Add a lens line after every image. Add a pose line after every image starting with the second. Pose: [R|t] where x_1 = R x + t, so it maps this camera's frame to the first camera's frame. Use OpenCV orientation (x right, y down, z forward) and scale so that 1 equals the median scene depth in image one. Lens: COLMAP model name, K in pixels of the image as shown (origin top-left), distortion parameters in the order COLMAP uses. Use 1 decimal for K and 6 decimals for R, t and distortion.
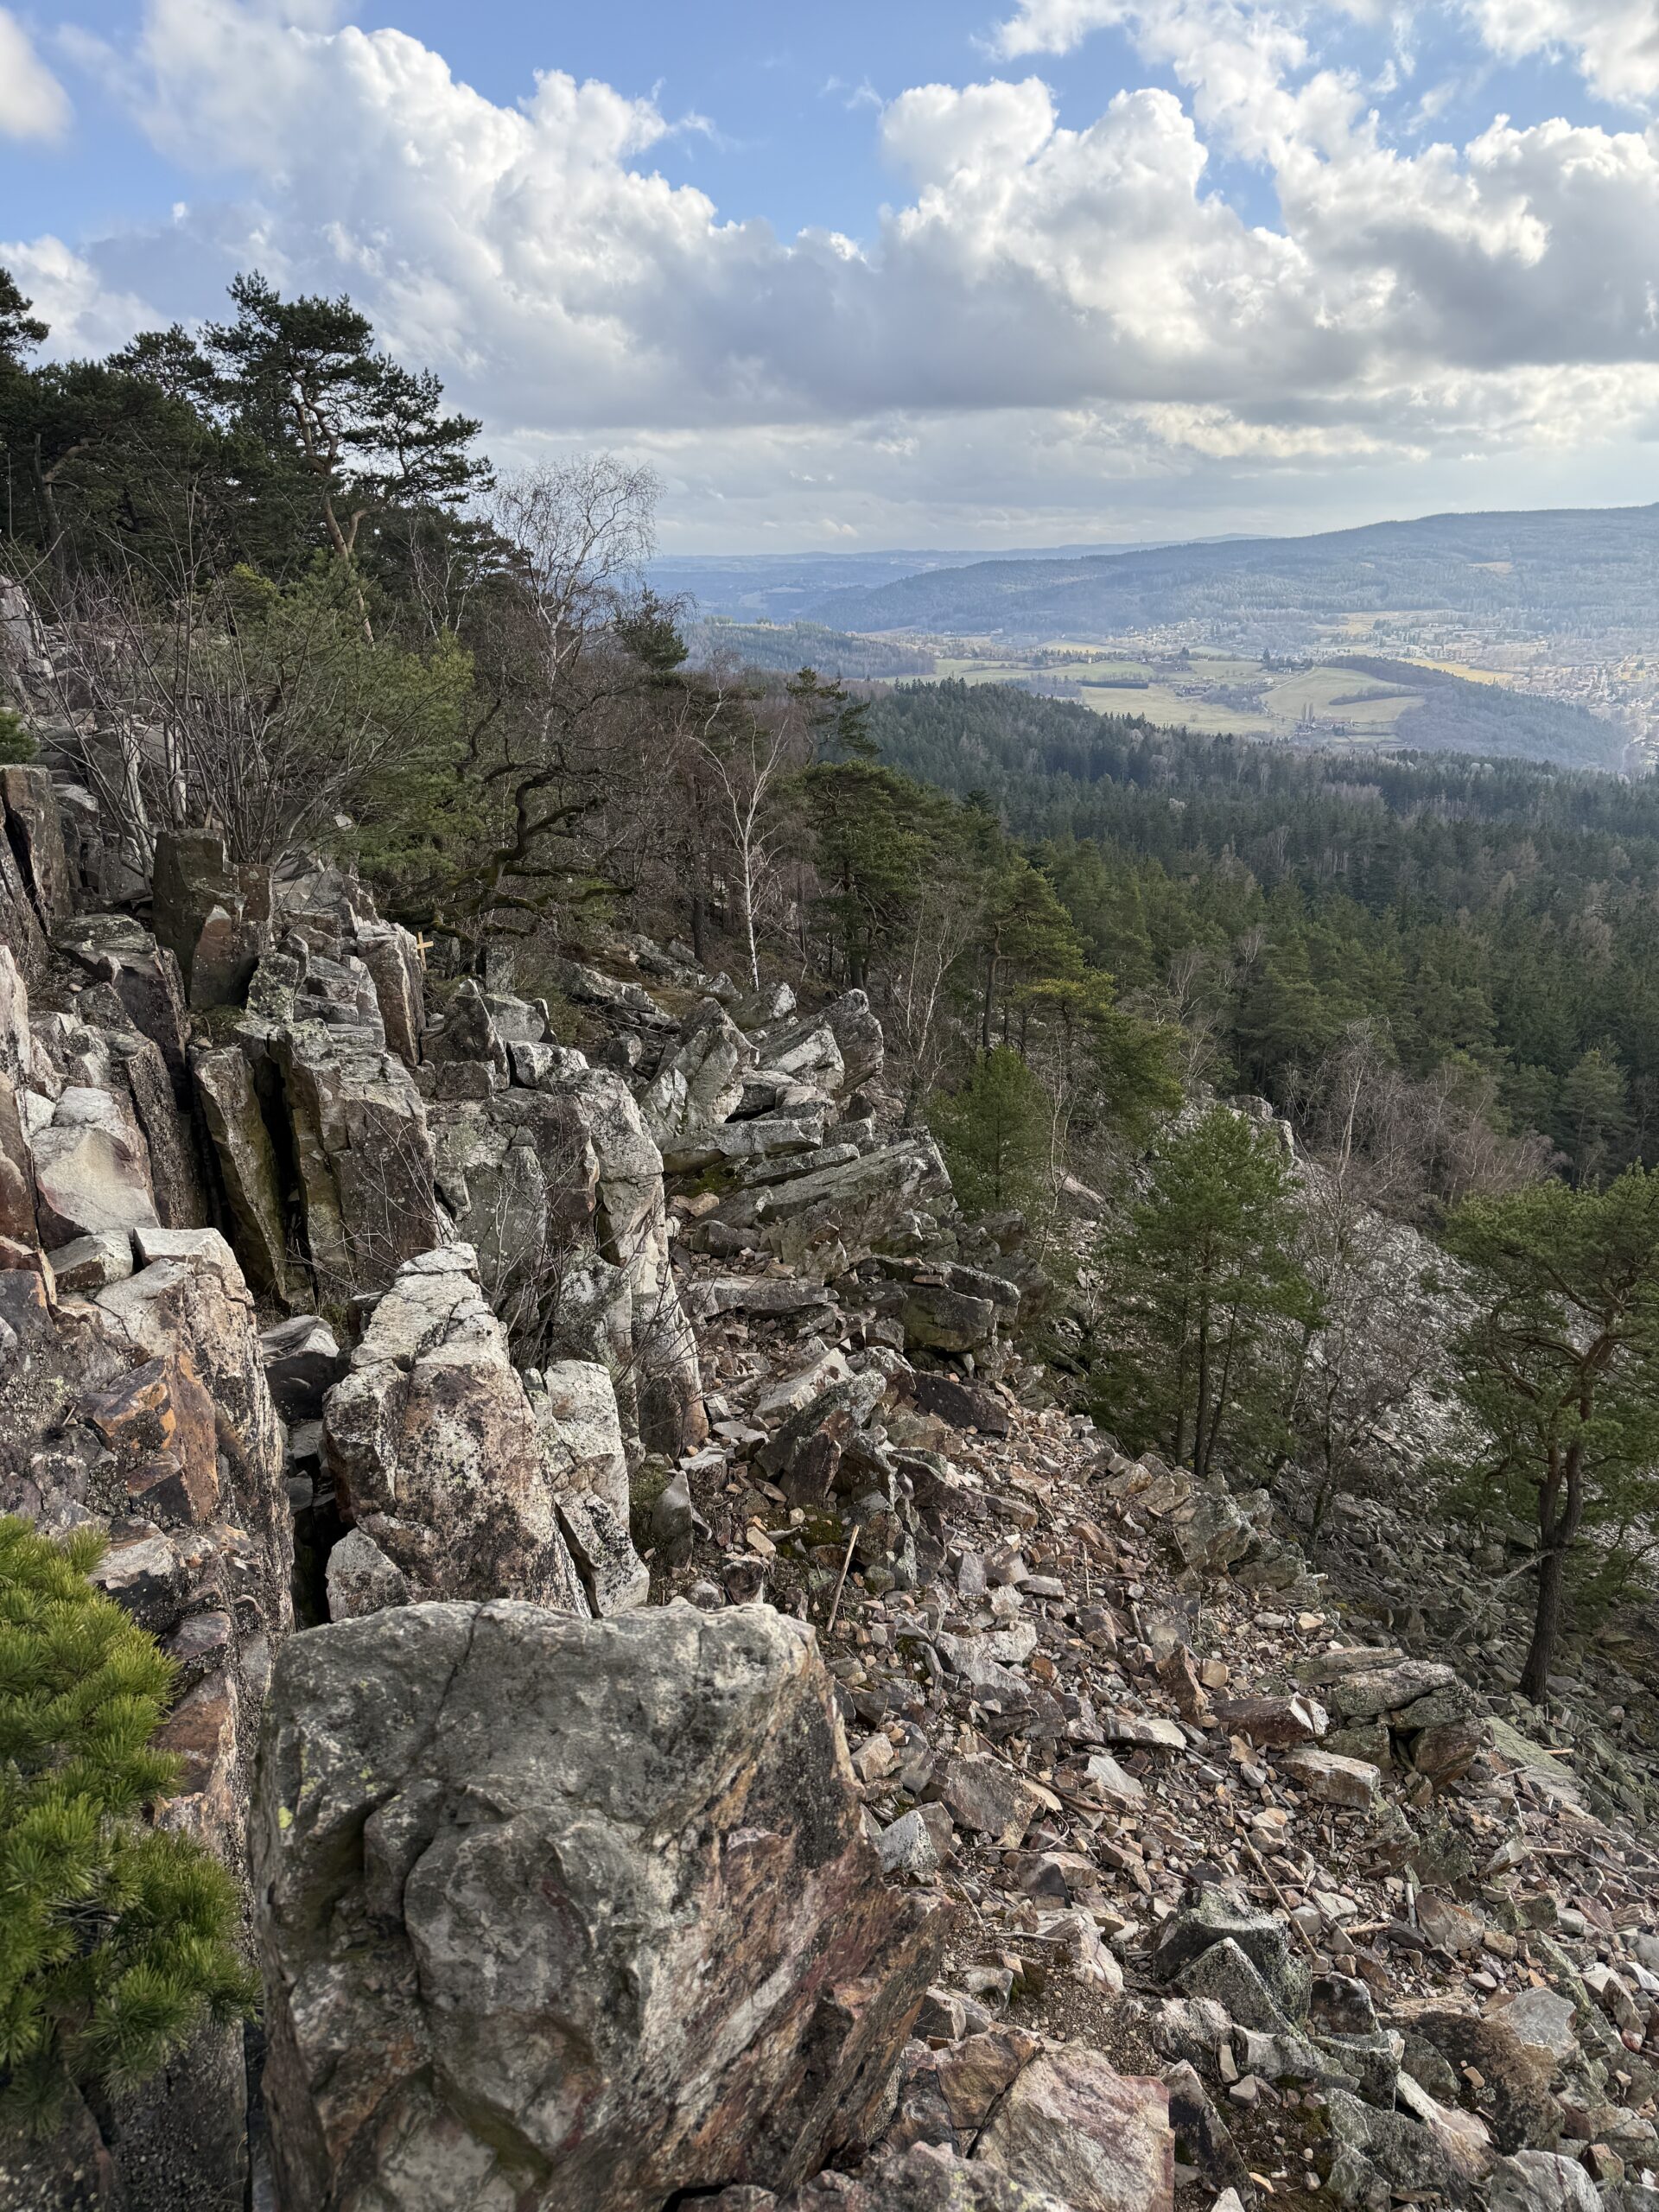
lens RADIAL K [[1549.7, 0, 835.9], [0, 1549.7, 1131.0], [0, 0, 1]] dist [0.043605, -0.057548]
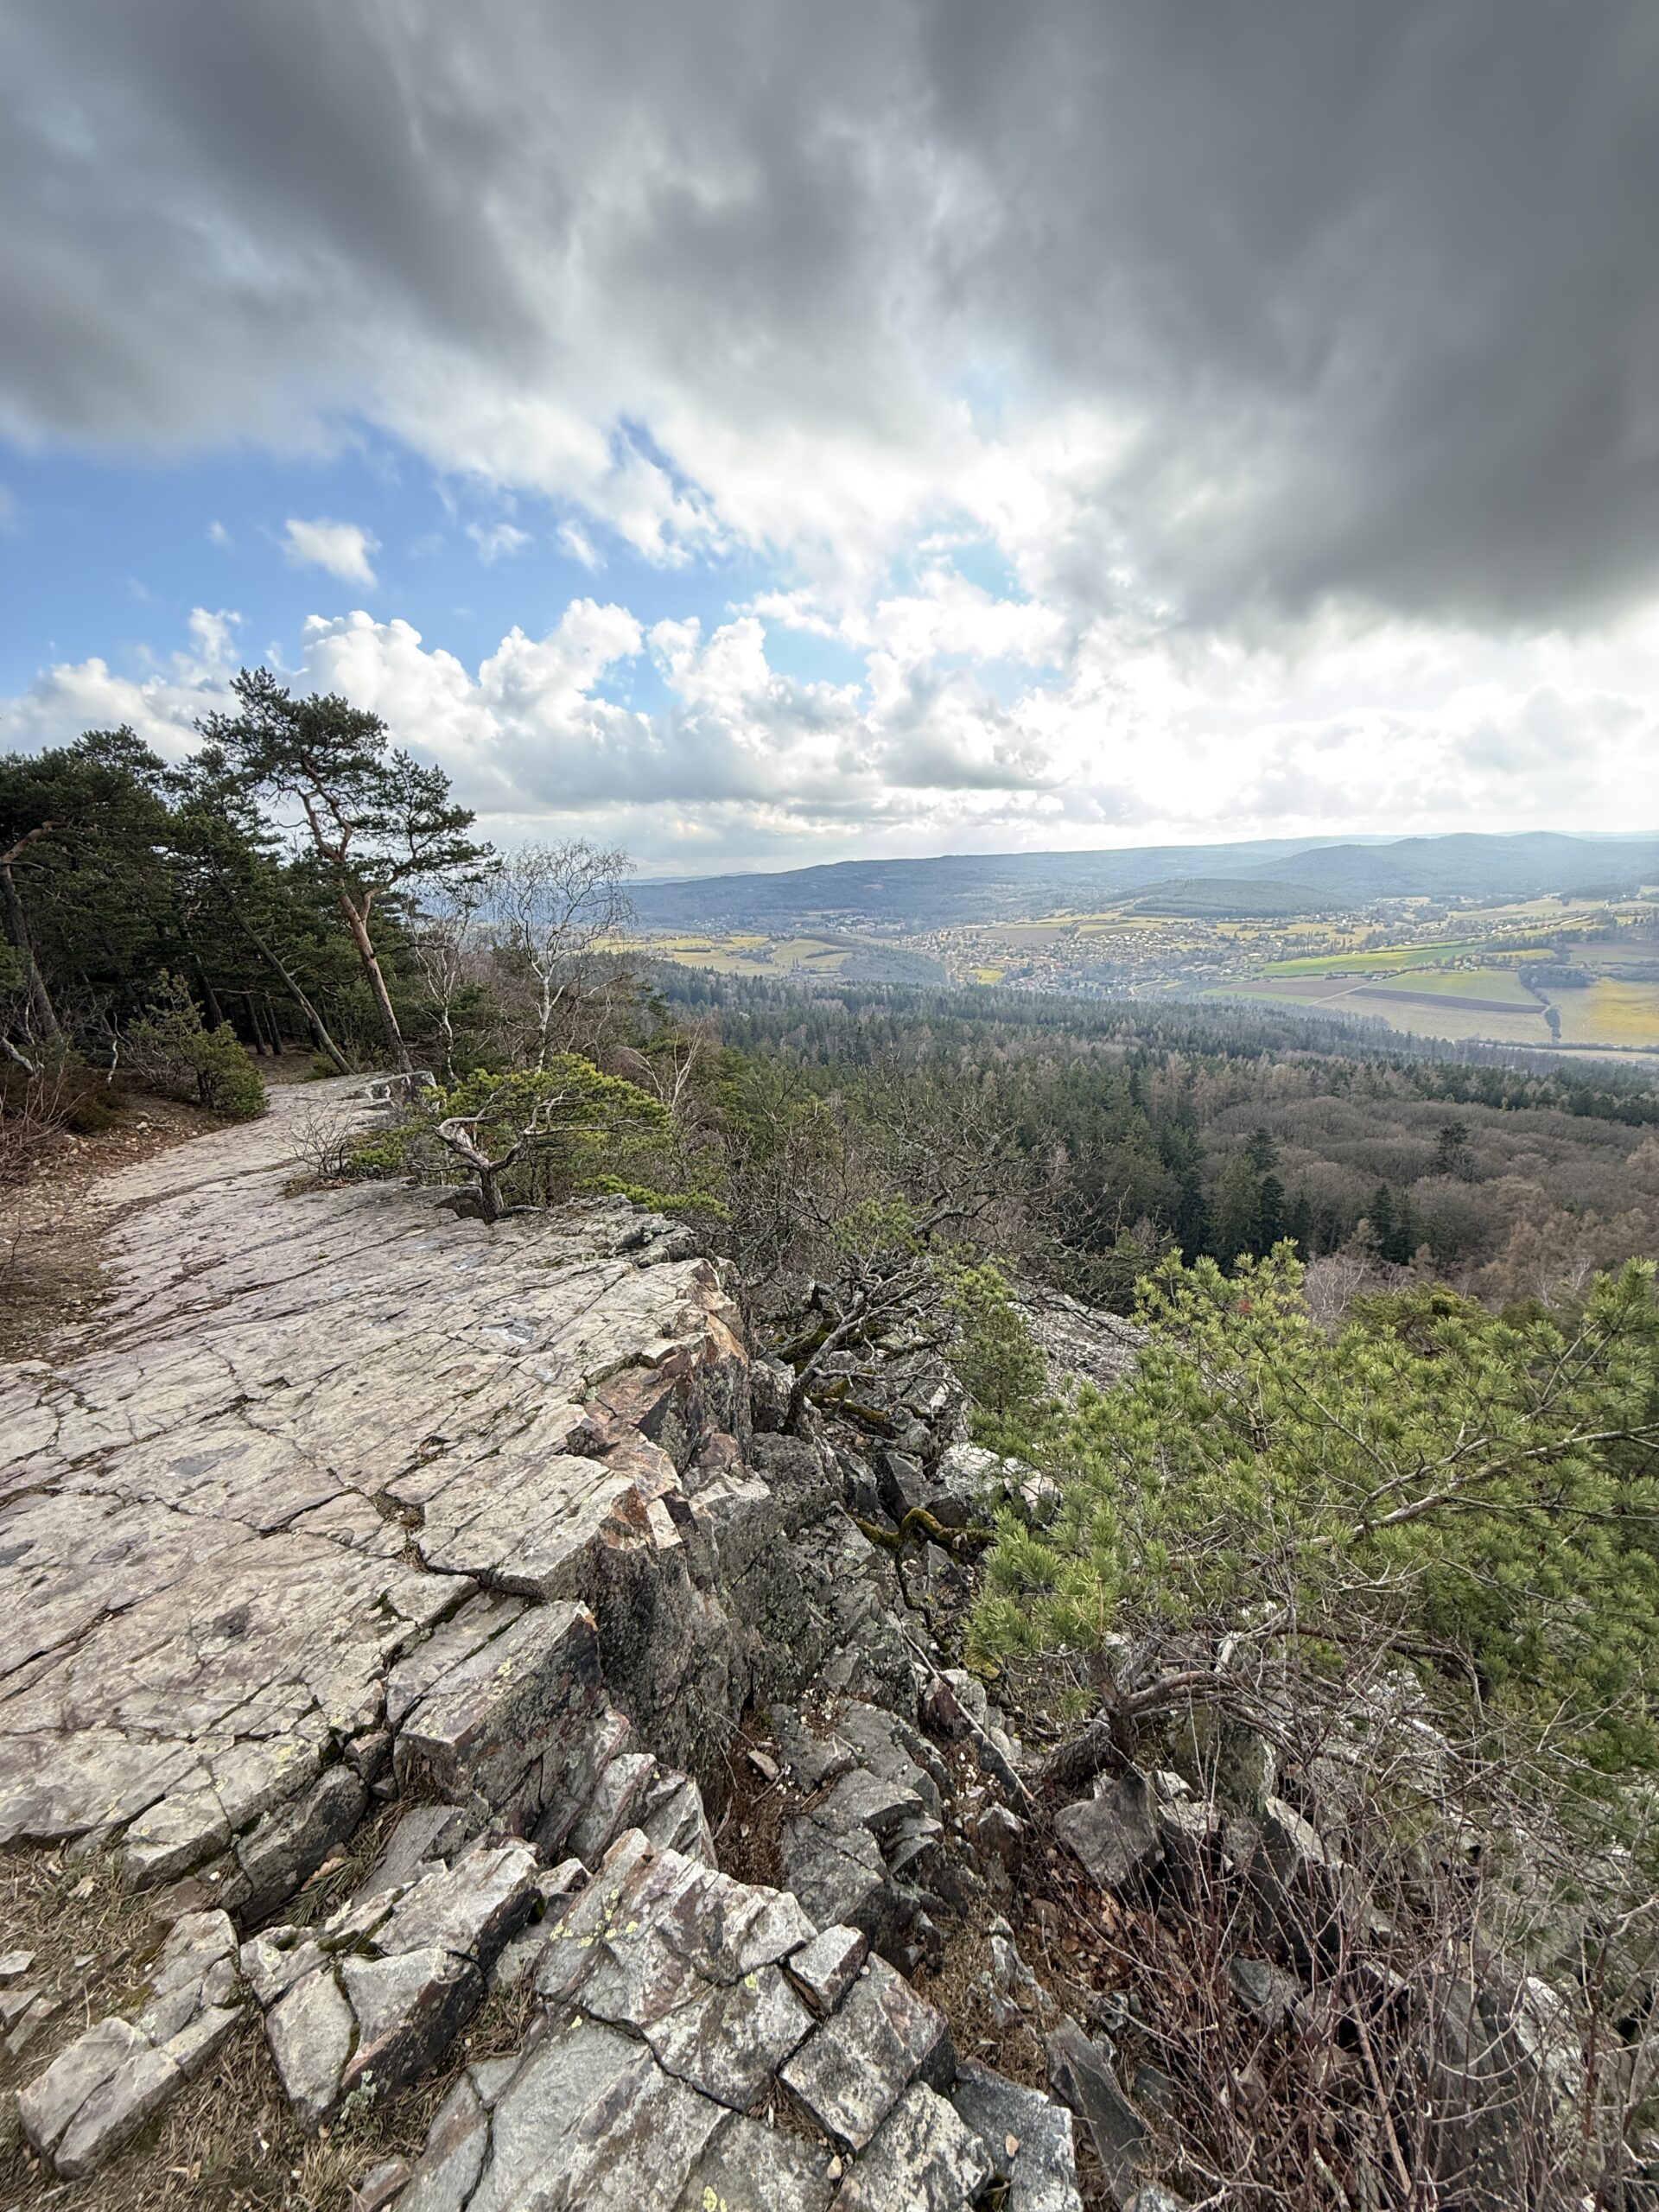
lens RADIAL K [[875.3, 0, 825.9], [0, 875.3, 1109.4], [0, 0, 1]] dist [-0.002287, -0.000245]
pose [[0.947841, -0.088453, 0.306224, -0.347633], [0.118813, 0.989531, -0.081928, -0.274696], [-0.295771, 0.114038, 0.948427, 0.602026]]
